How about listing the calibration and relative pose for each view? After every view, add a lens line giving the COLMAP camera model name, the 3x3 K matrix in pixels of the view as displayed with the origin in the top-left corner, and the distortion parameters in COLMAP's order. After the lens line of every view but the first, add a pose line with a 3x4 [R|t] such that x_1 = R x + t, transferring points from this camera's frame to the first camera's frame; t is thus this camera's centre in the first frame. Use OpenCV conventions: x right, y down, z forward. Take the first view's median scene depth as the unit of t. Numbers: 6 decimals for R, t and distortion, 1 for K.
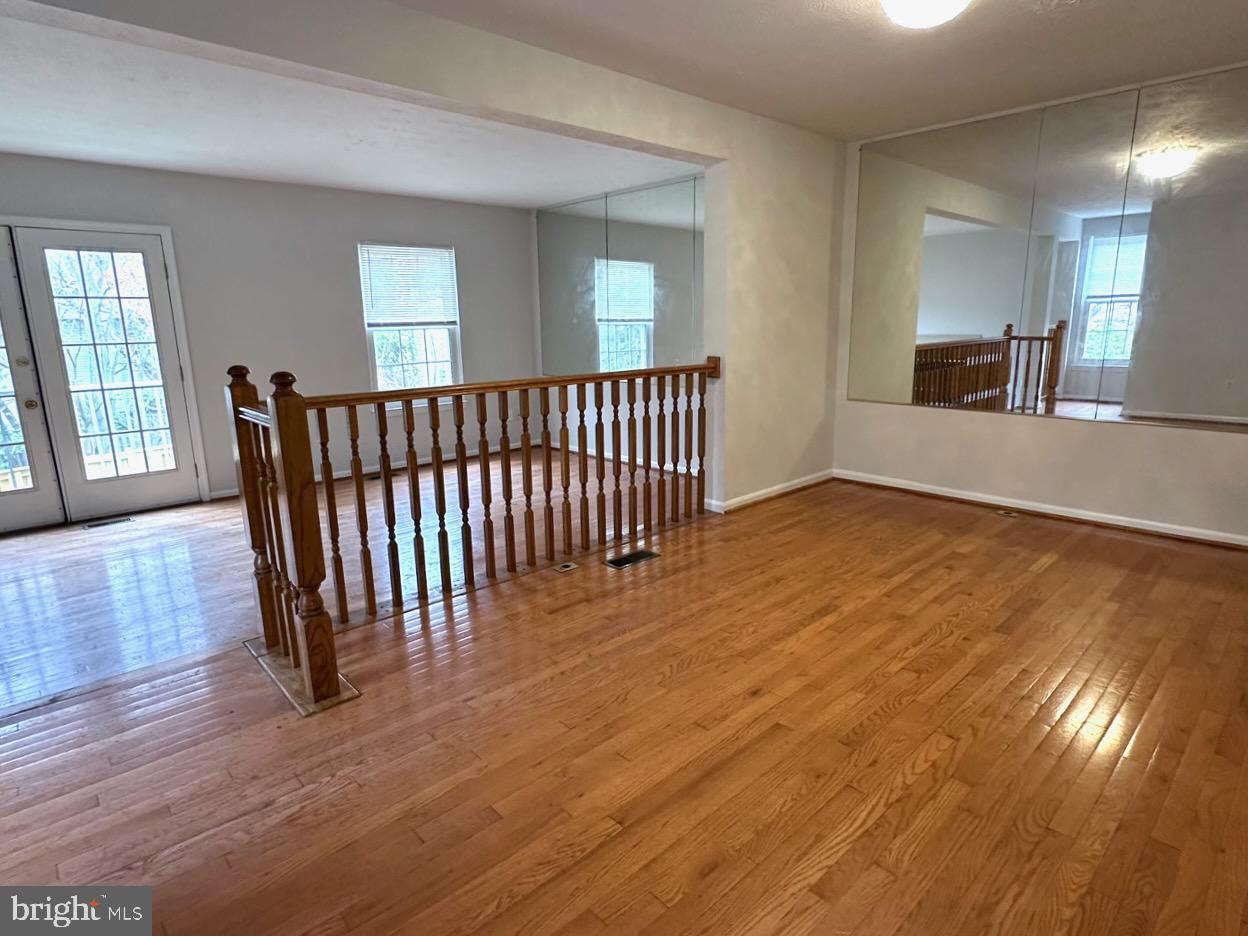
lens RADIAL K [[677.5, 0, 625.6], [0, 677.5, 463.9], [0, 0, 1]] dist [-0.005900, 0.003012]
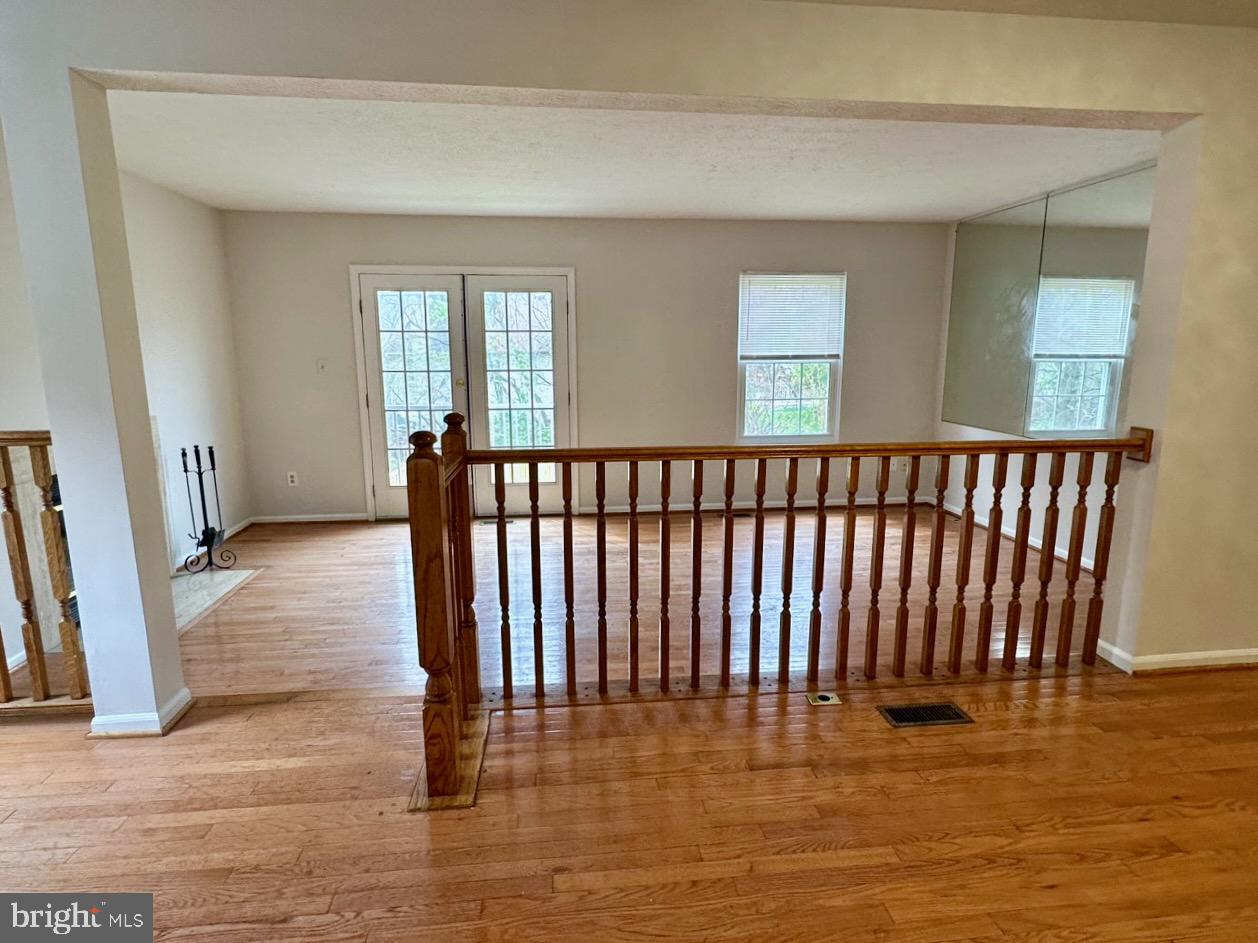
lens RADIAL K [[682.9, 0, 626.6], [0, 682.9, 469.5], [0, 0, 1]] dist [-0.005900, 0.003012]
pose [[0.804462, 0.118182, -0.582129, 0.127262], [-0.134342, 0.990814, 0.015500, -0.070288], [0.578613, 0.065735, 0.812949, 0.219372]]
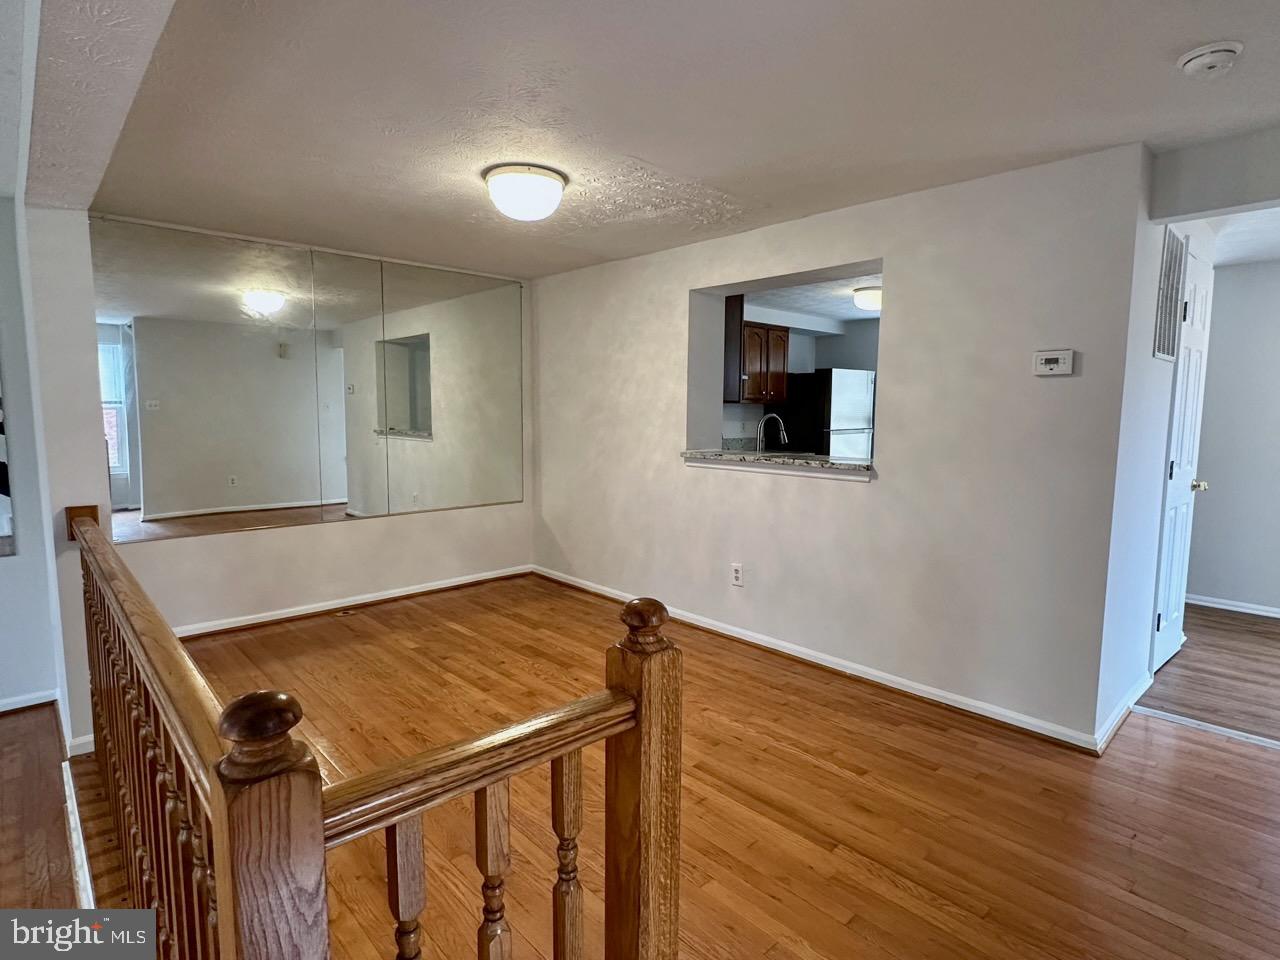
lens RADIAL K [[694.8, 0, 637.5], [0, 694.8, 477.8], [0, 0, 1]] dist [-0.005900, 0.003012]
pose [[0.012772, -0.089164, 0.995935, -0.532710], [0.207748, 0.974519, 0.084583, -0.140692], [-0.978099, 0.205823, 0.030970, 0.503624]]
